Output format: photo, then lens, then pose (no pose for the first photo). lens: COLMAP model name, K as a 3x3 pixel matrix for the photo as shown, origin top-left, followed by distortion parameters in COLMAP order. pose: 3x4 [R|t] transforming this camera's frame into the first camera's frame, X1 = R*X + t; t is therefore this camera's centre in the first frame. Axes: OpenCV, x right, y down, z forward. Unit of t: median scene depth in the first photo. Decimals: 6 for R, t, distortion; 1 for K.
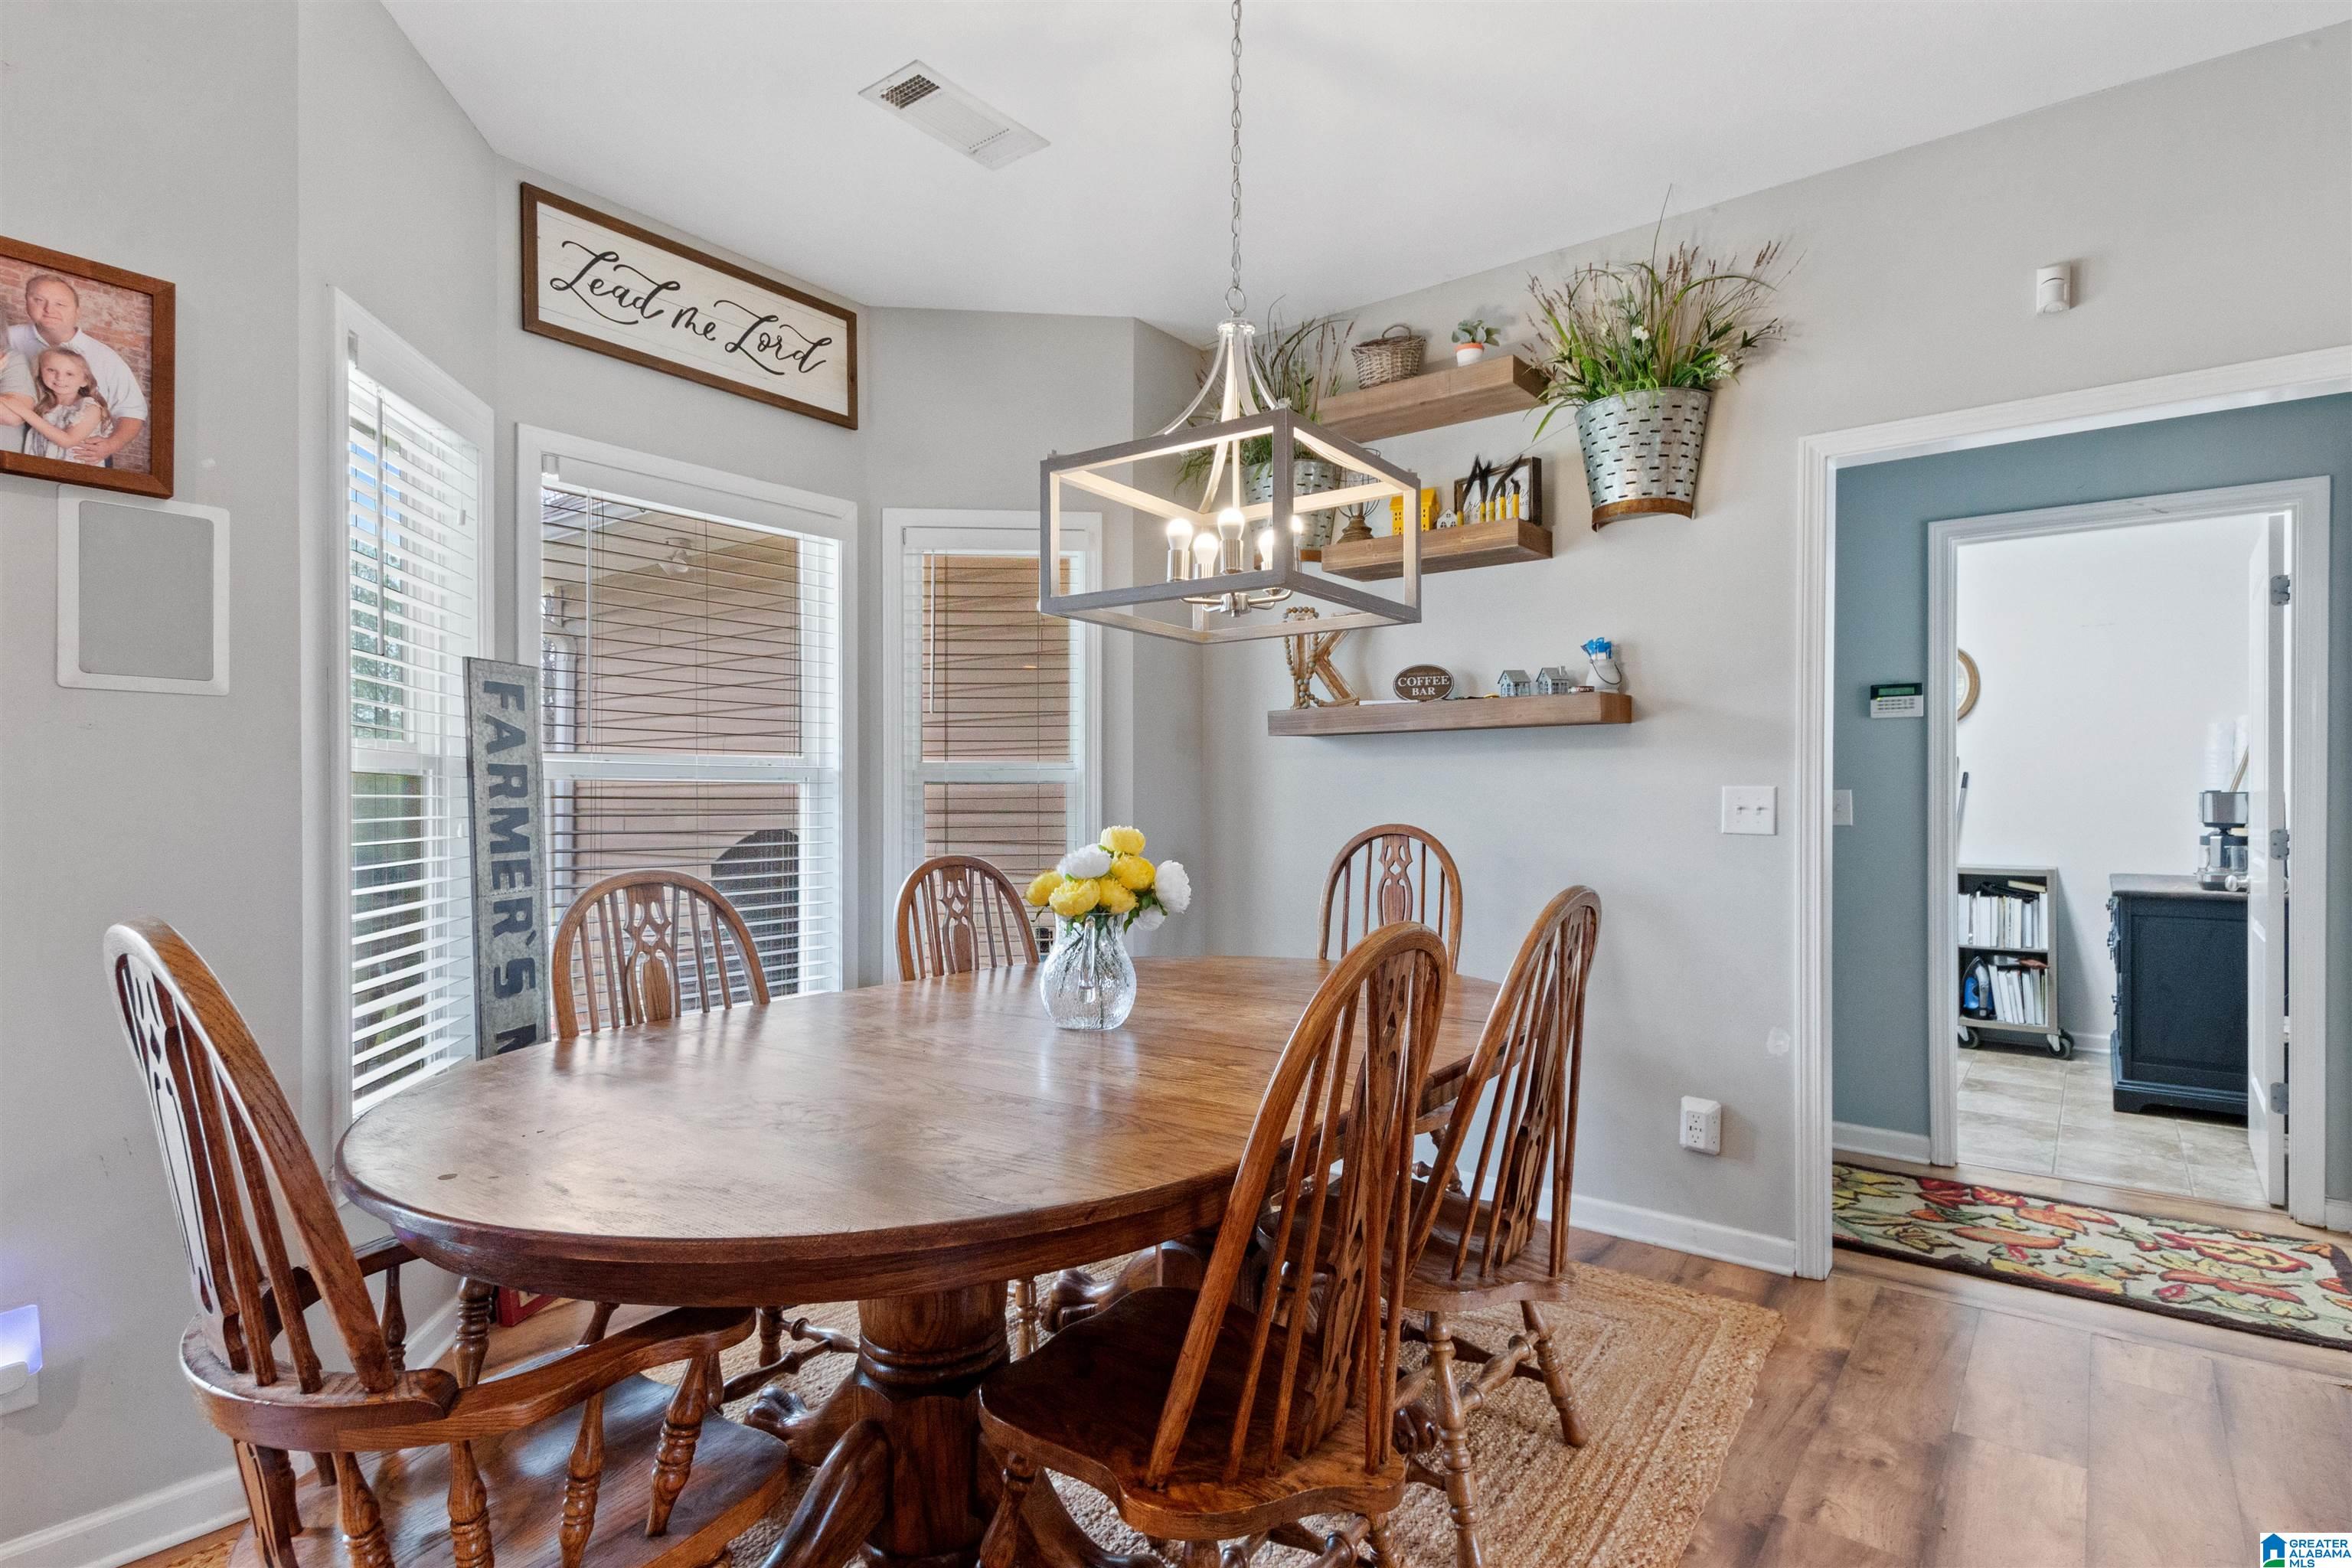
lens RADIAL K [[1203.7, 0, 1172.8], [0, 1203.7, 794.1], [0, 0, 1]] dist [0.005498, 0.000065]
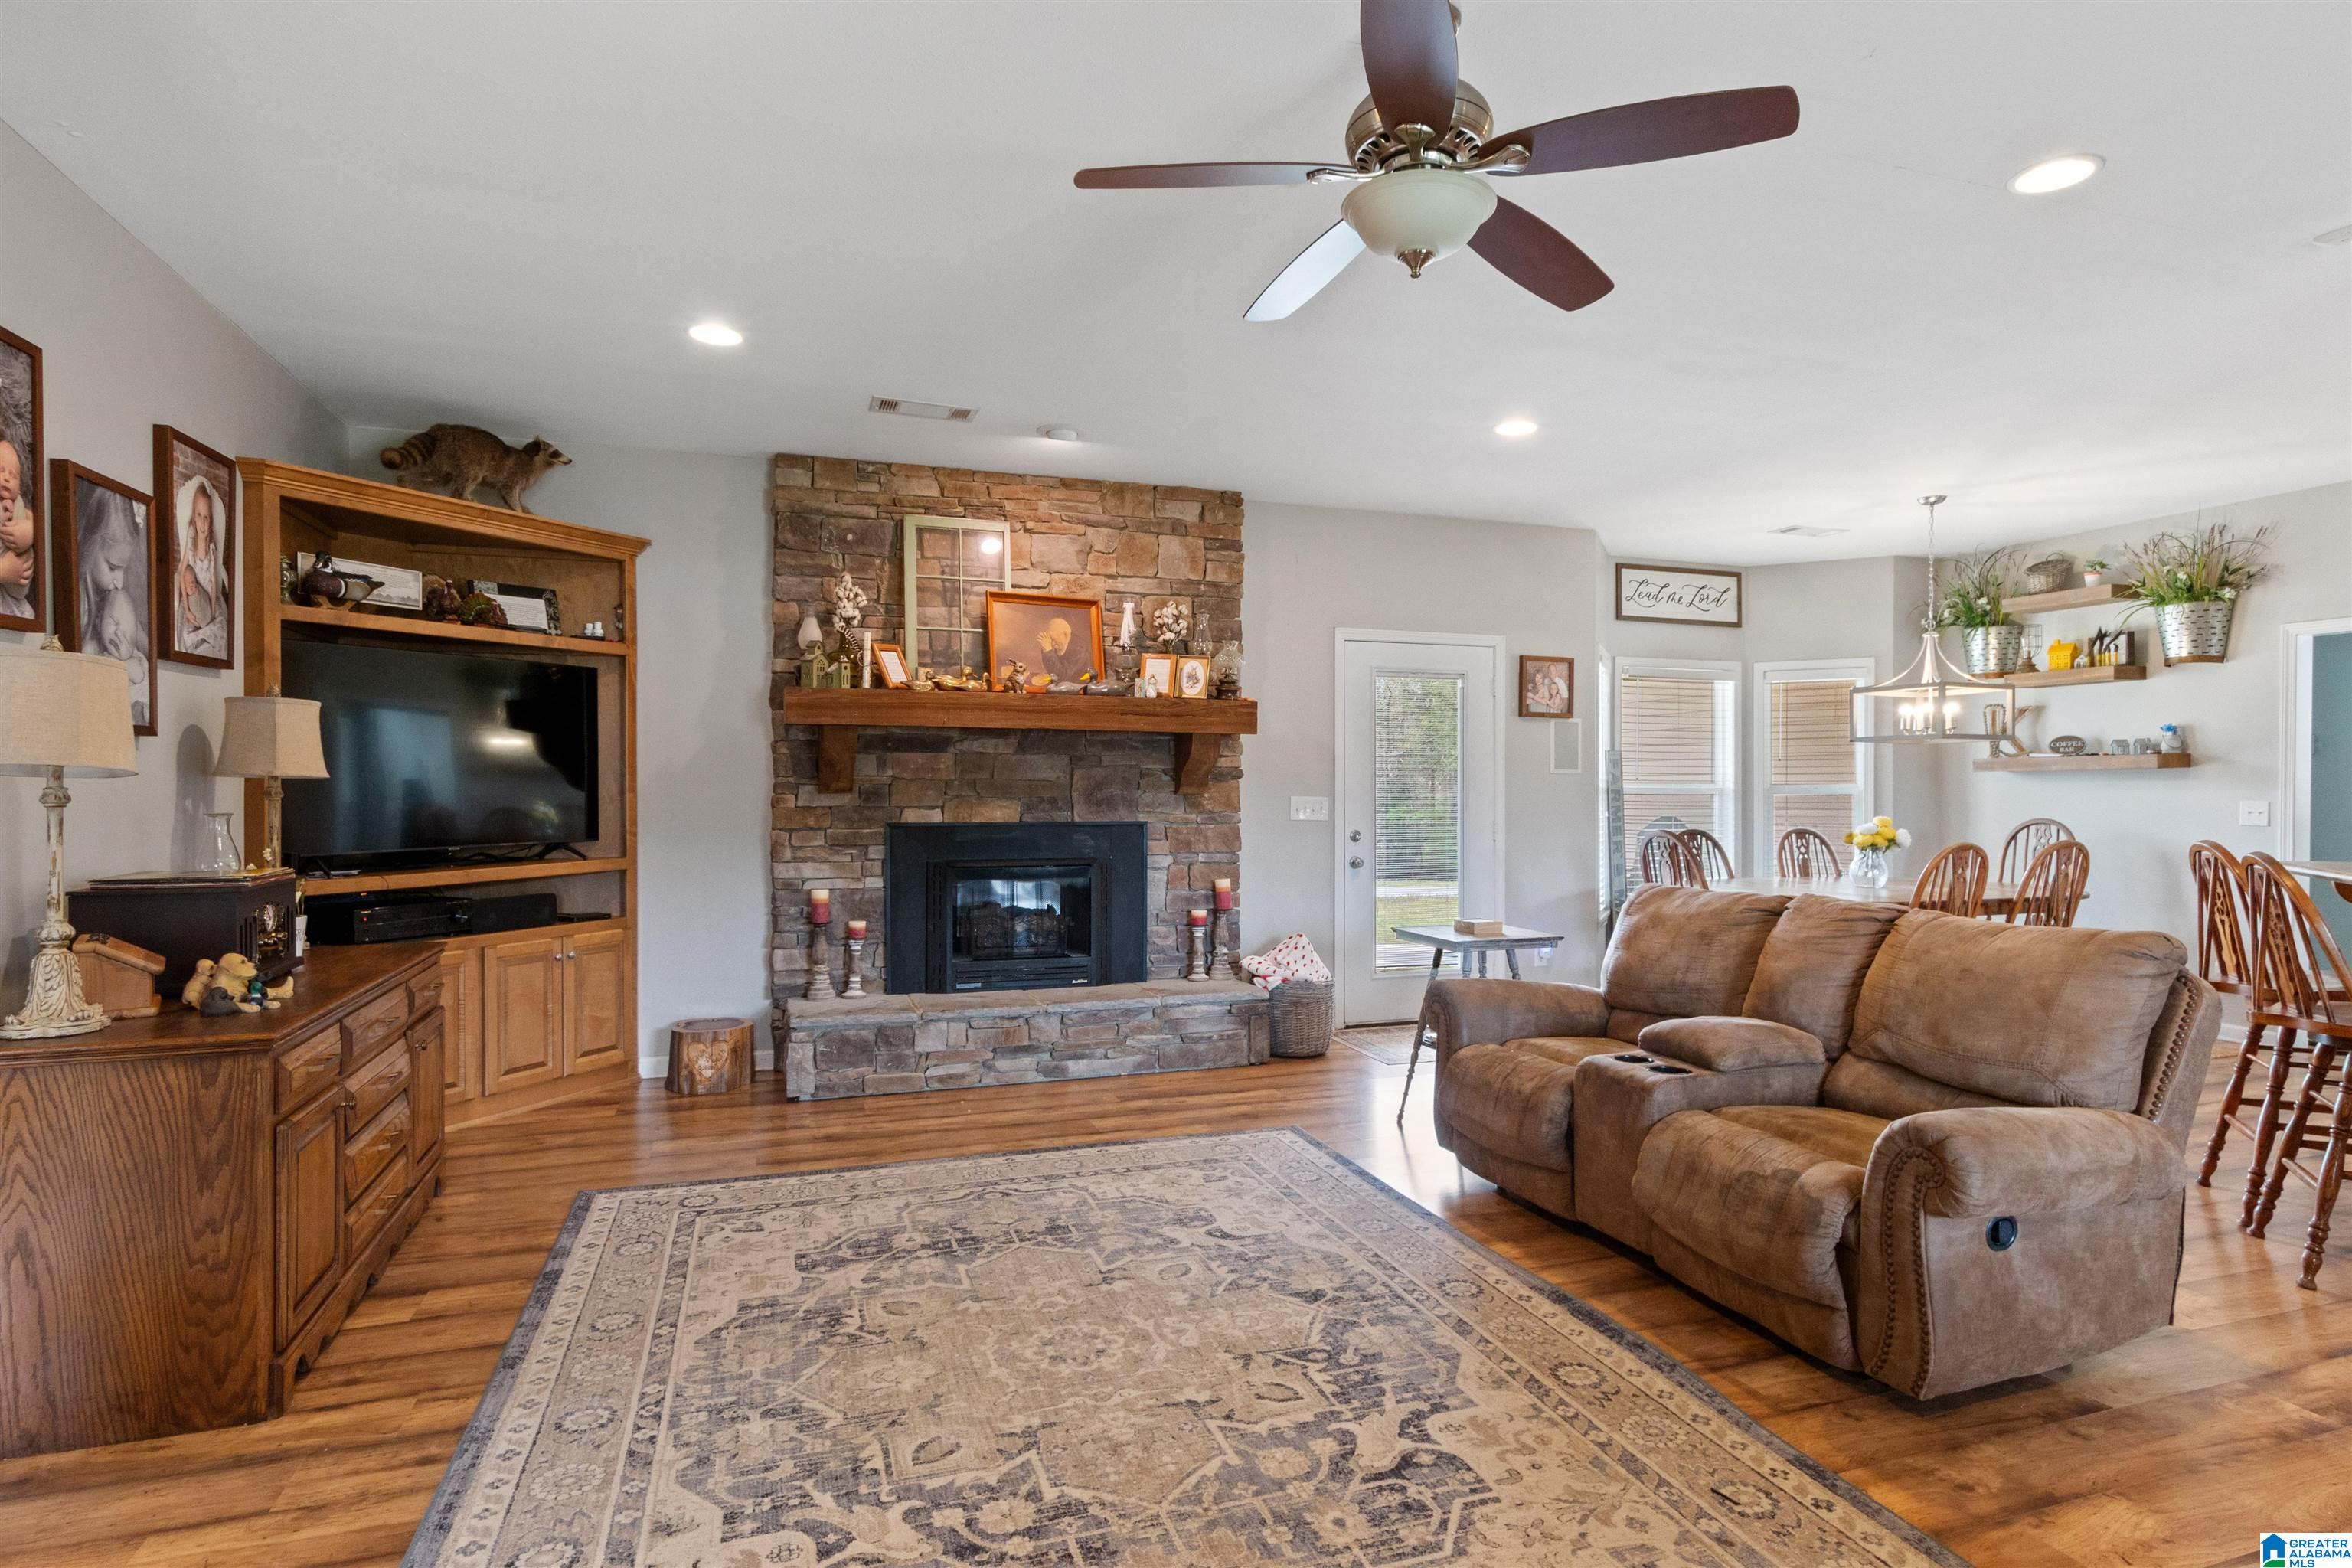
lens RADIAL K [[1226.9, 0, 1186.7], [0, 1226.9, 784.3], [0, 0, 1]] dist [0.003487, 0.000408]
pose [[0.841211, 0.000978, -0.540707, 0.093280], [-0.002876, 0.999992, -0.002664, -0.022215], [0.540700, 0.003796, 0.841207, -1.500298]]
